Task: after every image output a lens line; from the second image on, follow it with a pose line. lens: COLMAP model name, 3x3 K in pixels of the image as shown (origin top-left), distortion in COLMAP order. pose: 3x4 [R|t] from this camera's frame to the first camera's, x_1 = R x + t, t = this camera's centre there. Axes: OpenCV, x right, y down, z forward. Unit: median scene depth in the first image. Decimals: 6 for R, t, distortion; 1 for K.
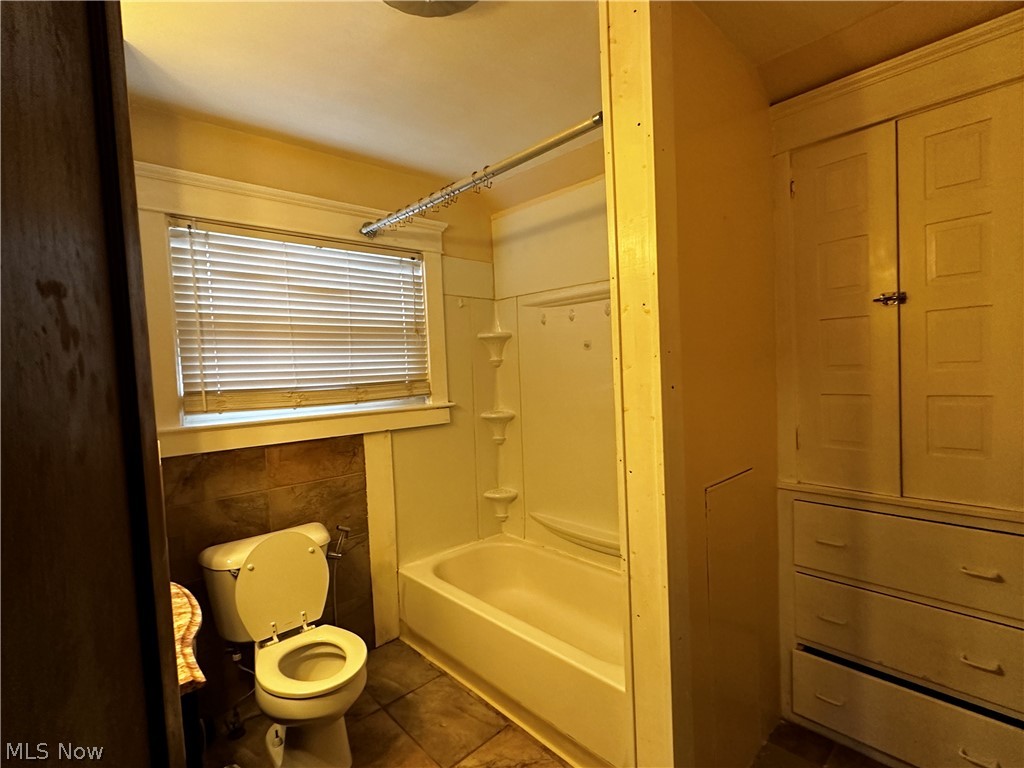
lens RADIAL K [[504.5, 0, 515.4], [0, 504.5, 388.5], [0, 0, 1]] dist [-0.003831, -0.000115]
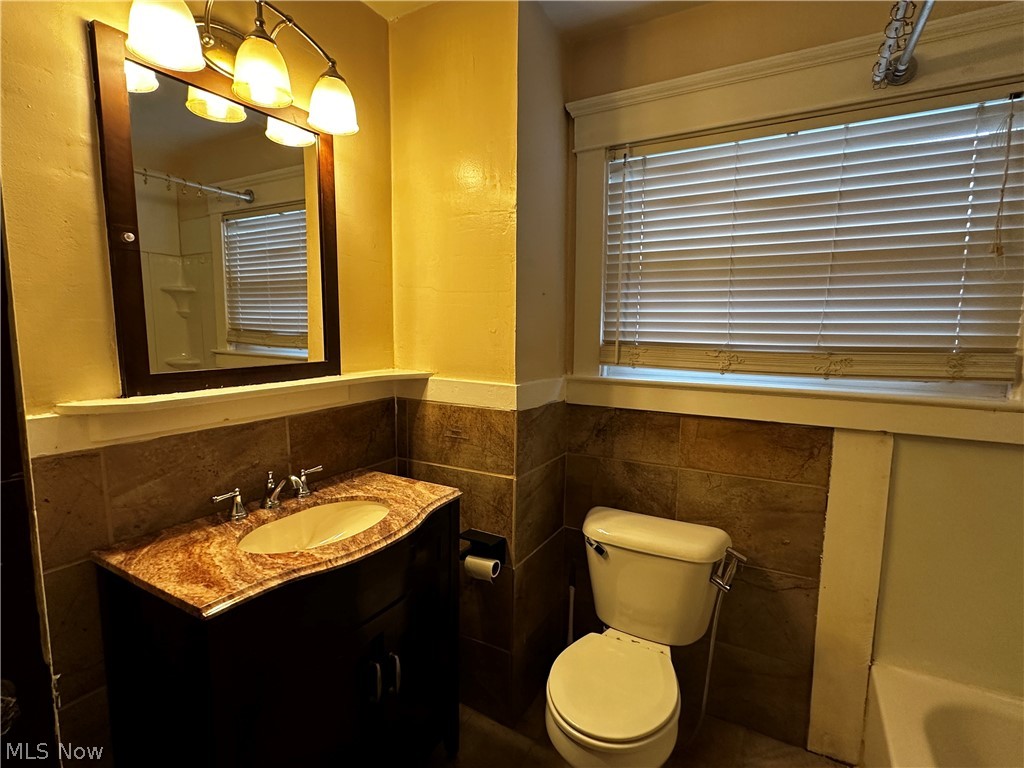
lens RADIAL K [[504.5, 0, 515.4], [0, 504.5, 388.5], [0, 0, 1]] dist [-0.003831, -0.000115]
pose [[0.296028, 0.153152, -0.942821, 0.175274], [-0.061680, 0.988067, 0.141135, -0.023791], [0.953186, 0.016373, 0.301942, 0.478183]]
